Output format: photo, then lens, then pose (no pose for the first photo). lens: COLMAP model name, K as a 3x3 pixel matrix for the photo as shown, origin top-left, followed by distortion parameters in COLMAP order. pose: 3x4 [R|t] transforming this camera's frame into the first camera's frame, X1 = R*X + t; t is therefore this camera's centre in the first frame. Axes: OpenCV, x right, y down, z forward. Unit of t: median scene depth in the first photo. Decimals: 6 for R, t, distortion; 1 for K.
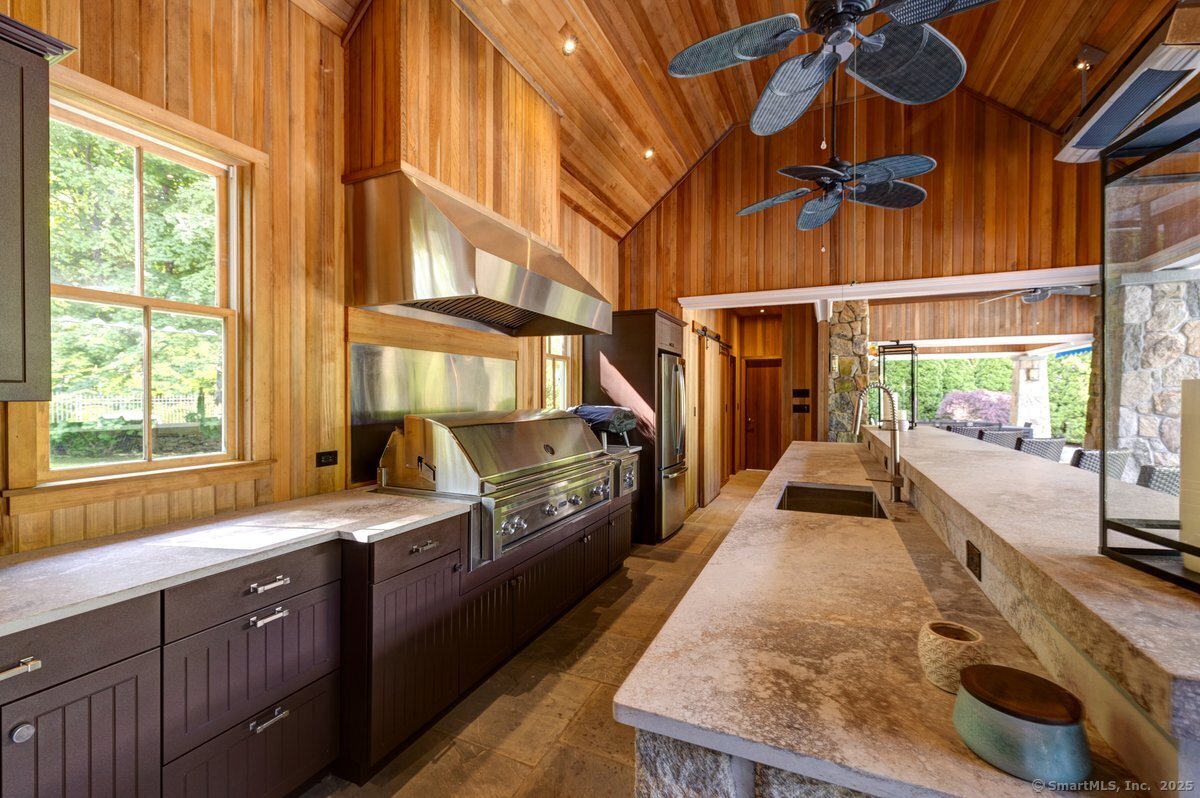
lens RADIAL K [[503.4, 0, 603.6], [0, 503.4, 399.6], [0, 0, 1]] dist [0.000325, -0.000379]
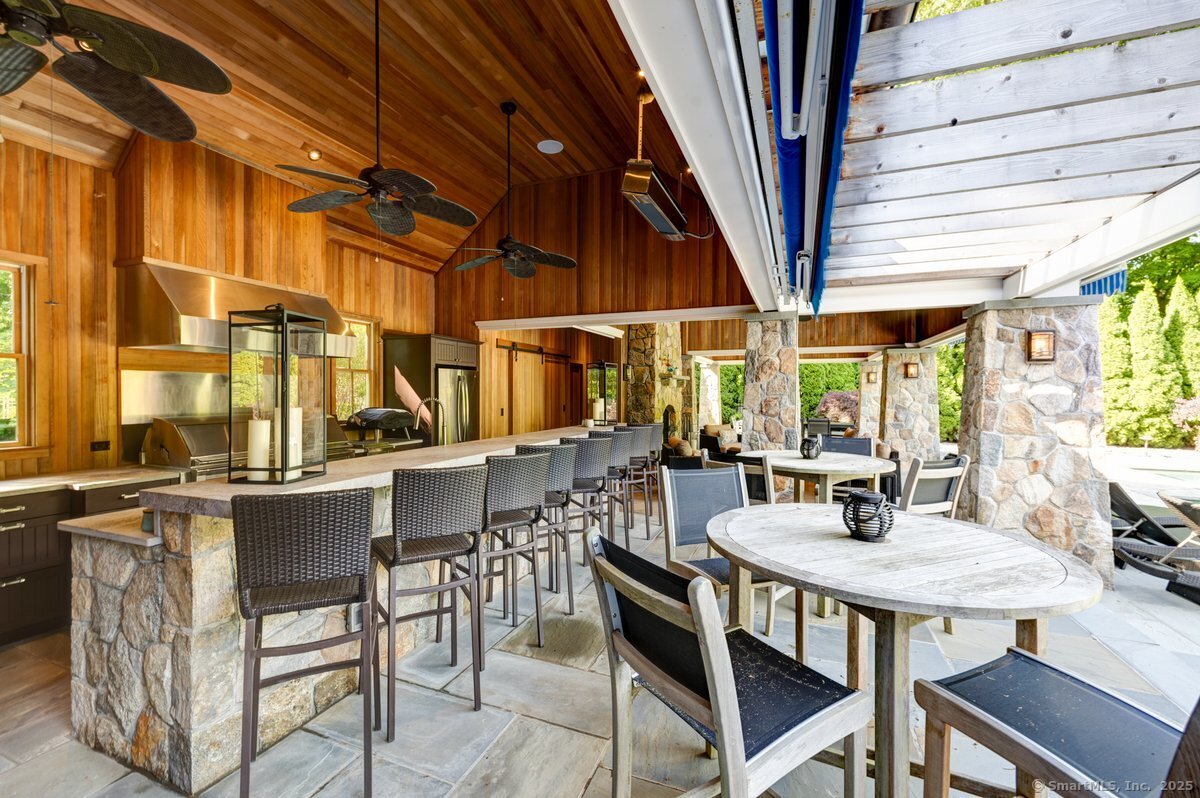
lens RADIAL K [[503.4, 0, 595.3], [0, 503.4, 396.3], [0, 0, 1]] dist [0.000325, -0.000379]
pose [[0.999475, -0.000796, 0.032398, 0.759786], [0.000852, 0.999998, -0.001697, -0.026036], [-0.032397, 0.001723, 0.999474, -0.492441]]
